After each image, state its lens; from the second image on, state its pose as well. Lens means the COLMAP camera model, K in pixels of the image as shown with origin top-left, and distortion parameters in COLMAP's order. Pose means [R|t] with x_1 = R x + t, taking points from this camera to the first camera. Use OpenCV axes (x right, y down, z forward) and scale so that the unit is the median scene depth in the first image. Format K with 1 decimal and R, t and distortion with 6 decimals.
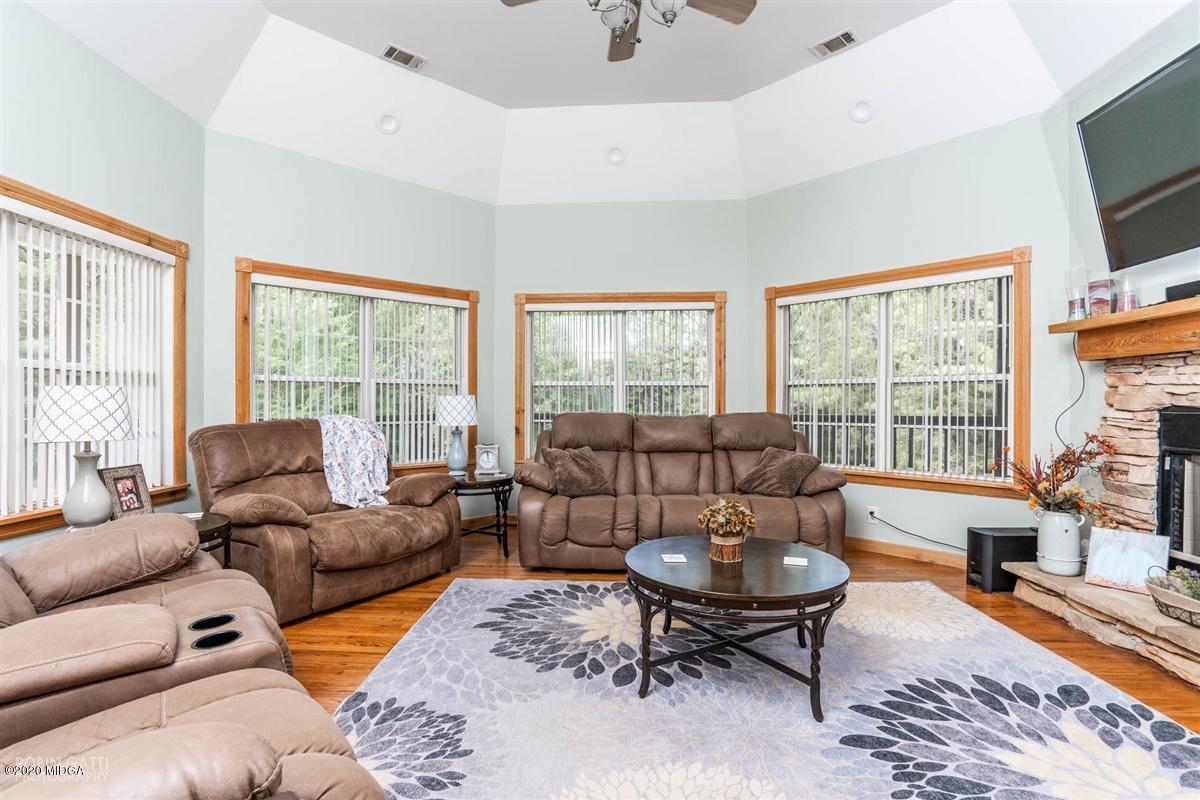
lens RADIAL K [[564.7, 0, 589.9], [0, 564.7, 403.2], [0, 0, 1]] dist [-0.040829, 0.000973]
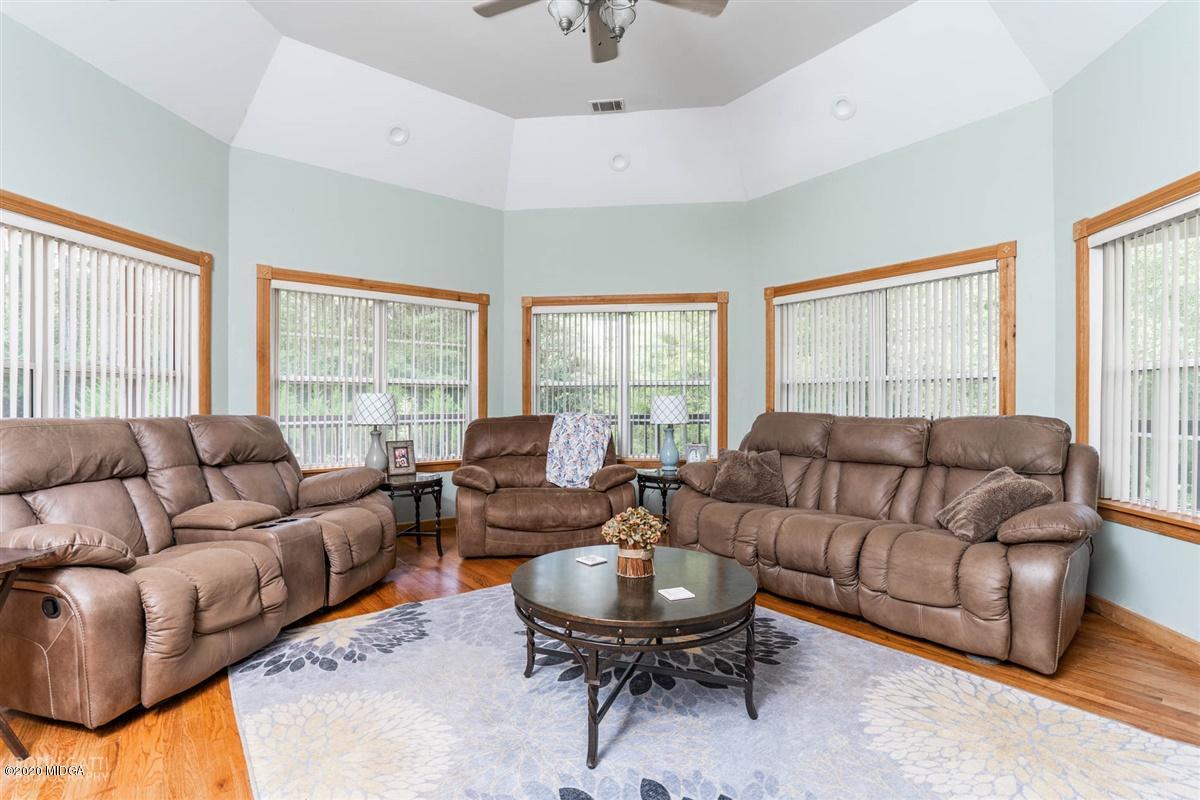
lens RADIAL K [[564.7, 0, 590.8], [0, 564.7, 401.1], [0, 0, 1]] dist [-0.040829, 0.000973]
pose [[0.651372, -0.005780, -0.758736, 0.638515], [0.000489, 0.999974, -0.007198, 0.005628], [0.758758, 0.004318, 0.651358, 0.256186]]
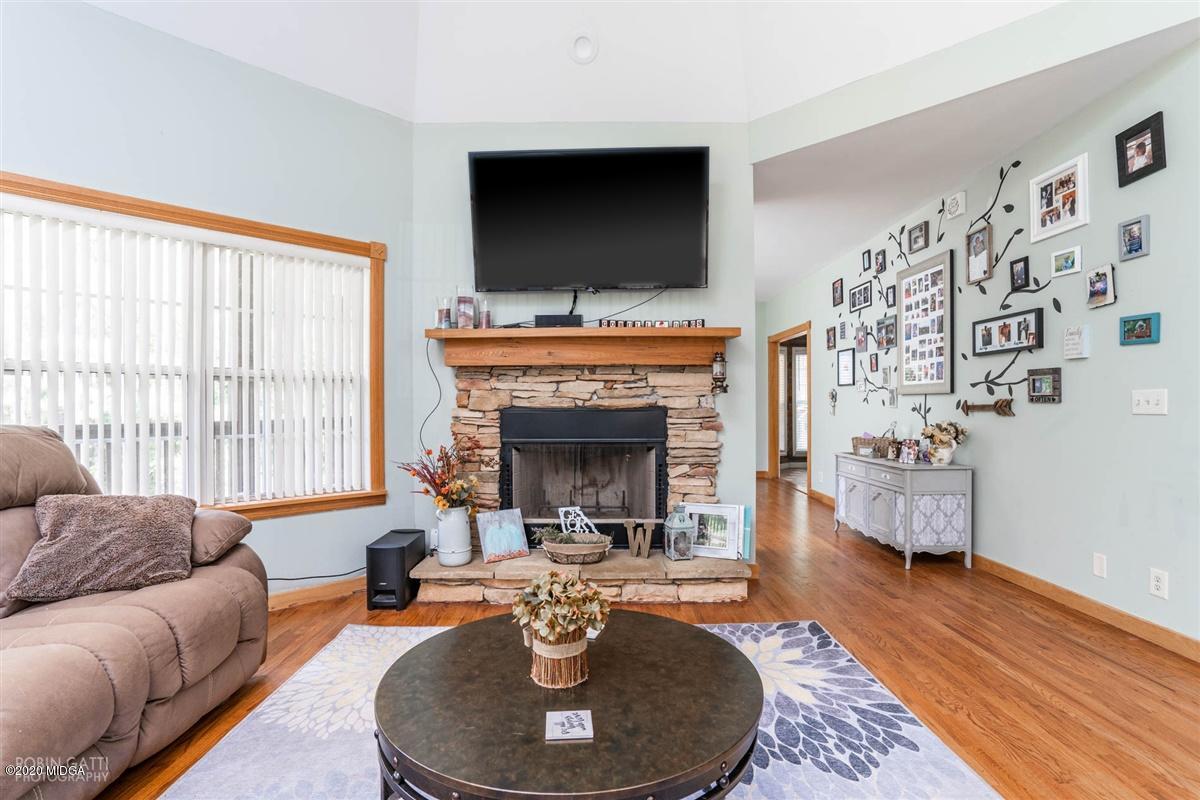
lens RADIAL K [[564.7, 0, 597.0], [0, 564.7, 410.0], [0, 0, 1]] dist [-0.040829, 0.000973]
pose [[-0.062001, -0.007412, 0.998049, -0.225909], [0.001736, 0.999970, 0.007534, 0.002468], [-0.998075, 0.002200, -0.061987, 0.702197]]
